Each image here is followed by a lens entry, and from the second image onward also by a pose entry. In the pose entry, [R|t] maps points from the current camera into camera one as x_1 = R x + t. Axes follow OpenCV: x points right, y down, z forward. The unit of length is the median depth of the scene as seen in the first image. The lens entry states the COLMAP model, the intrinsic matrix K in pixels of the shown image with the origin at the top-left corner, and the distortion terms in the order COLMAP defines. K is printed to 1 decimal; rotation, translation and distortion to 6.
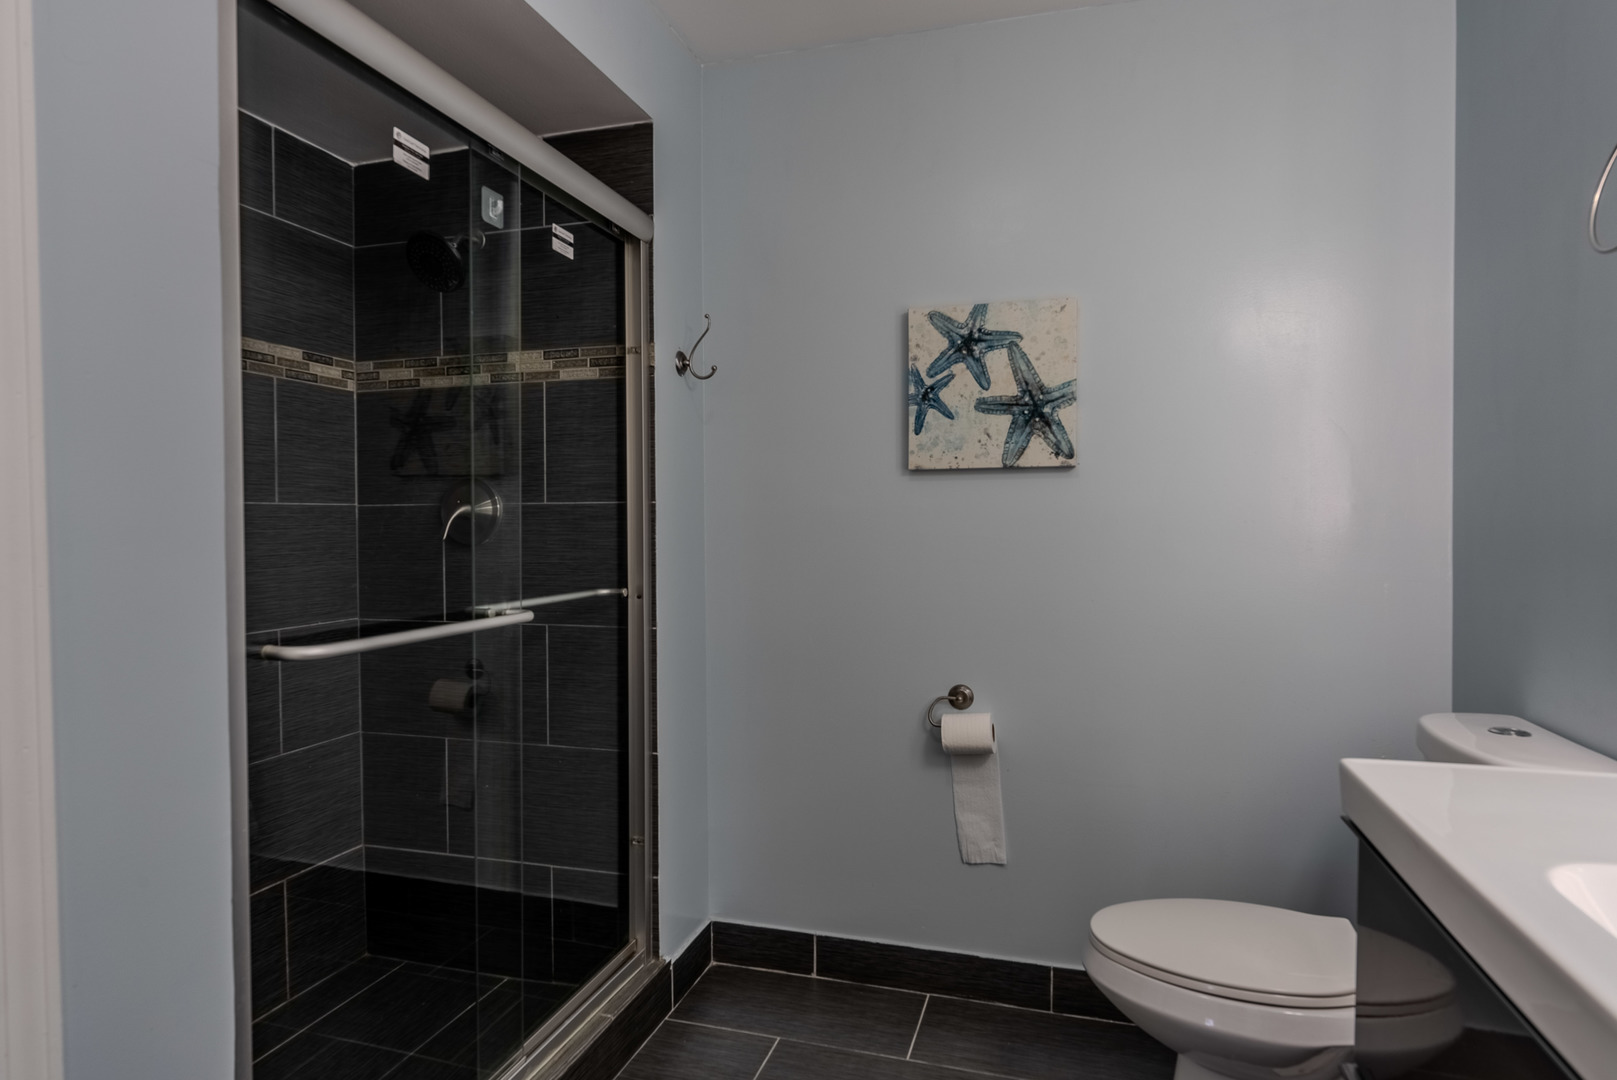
lens RADIAL K [[920.7, 0, 805.2], [0, 920.7, 539.0], [0, 0, 1]] dist [-0.005992, 0.001997]
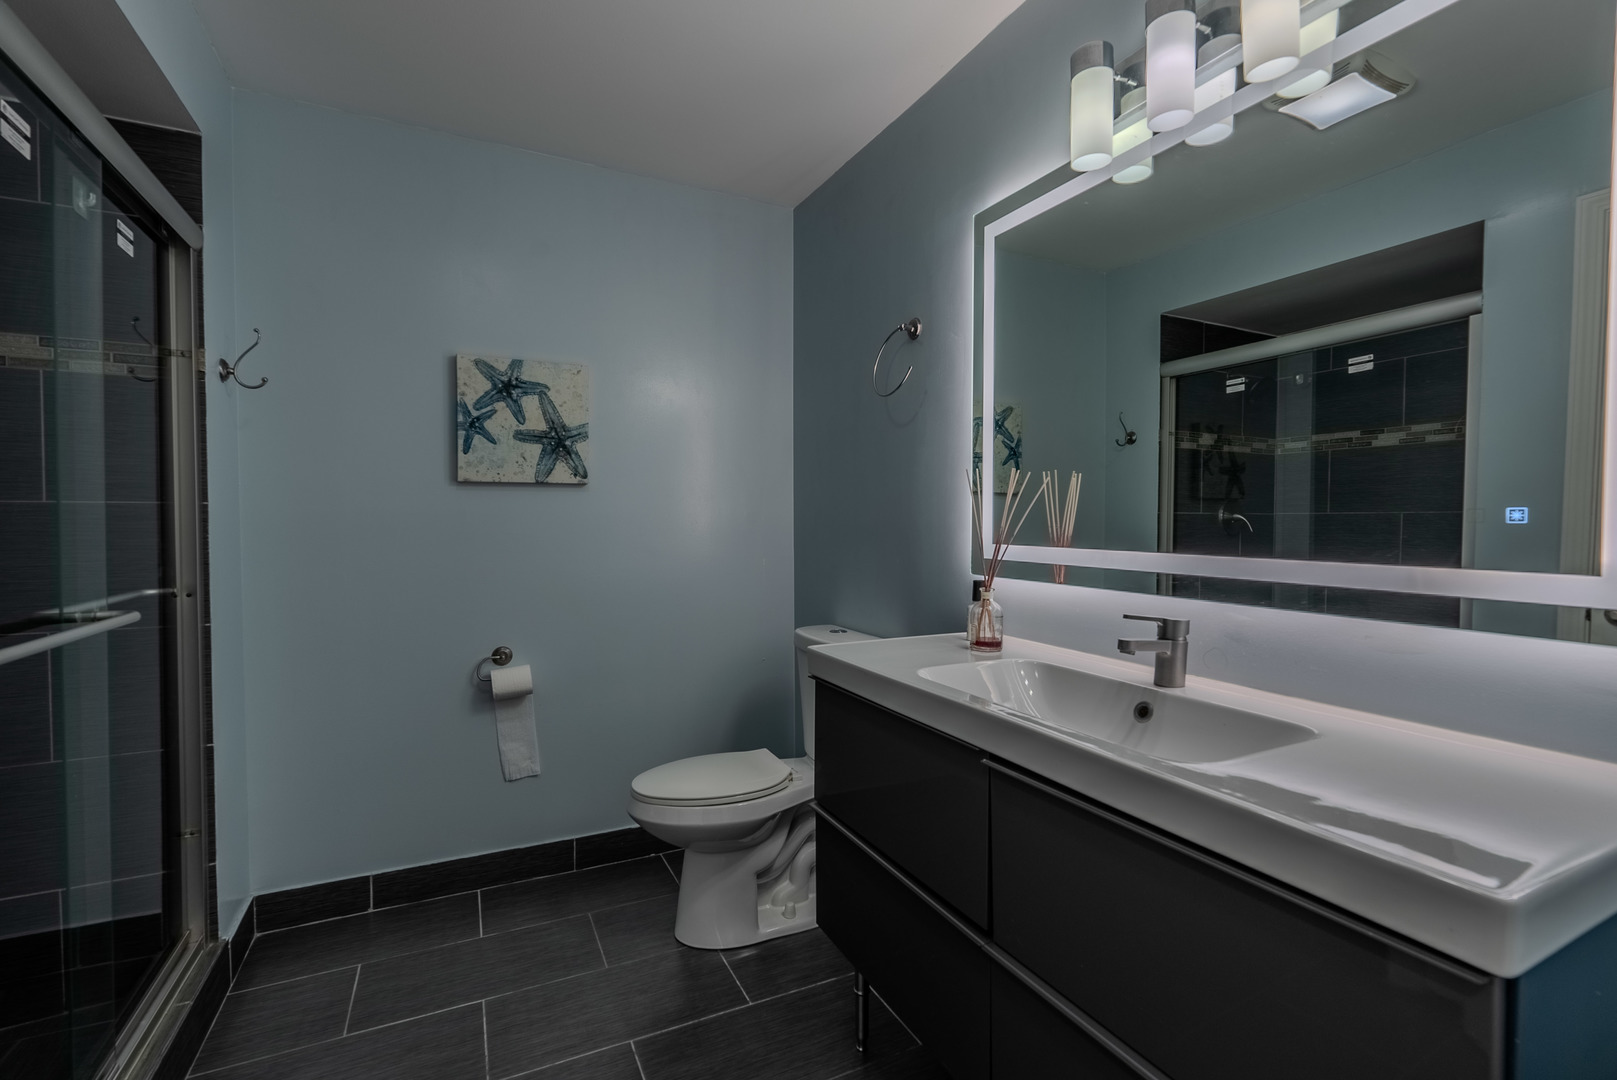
lens RADIAL K [[715.5, 0, 817.9], [0, 715.5, 538.8], [0, 0, 1]] dist [-0.004915, -0.000194]
pose [[0.729407, -0.012899, 0.683959, -0.205170], [0.009567, 0.999917, 0.008654, -0.000117], [-0.684013, 0.000231, 0.729469, -0.054801]]
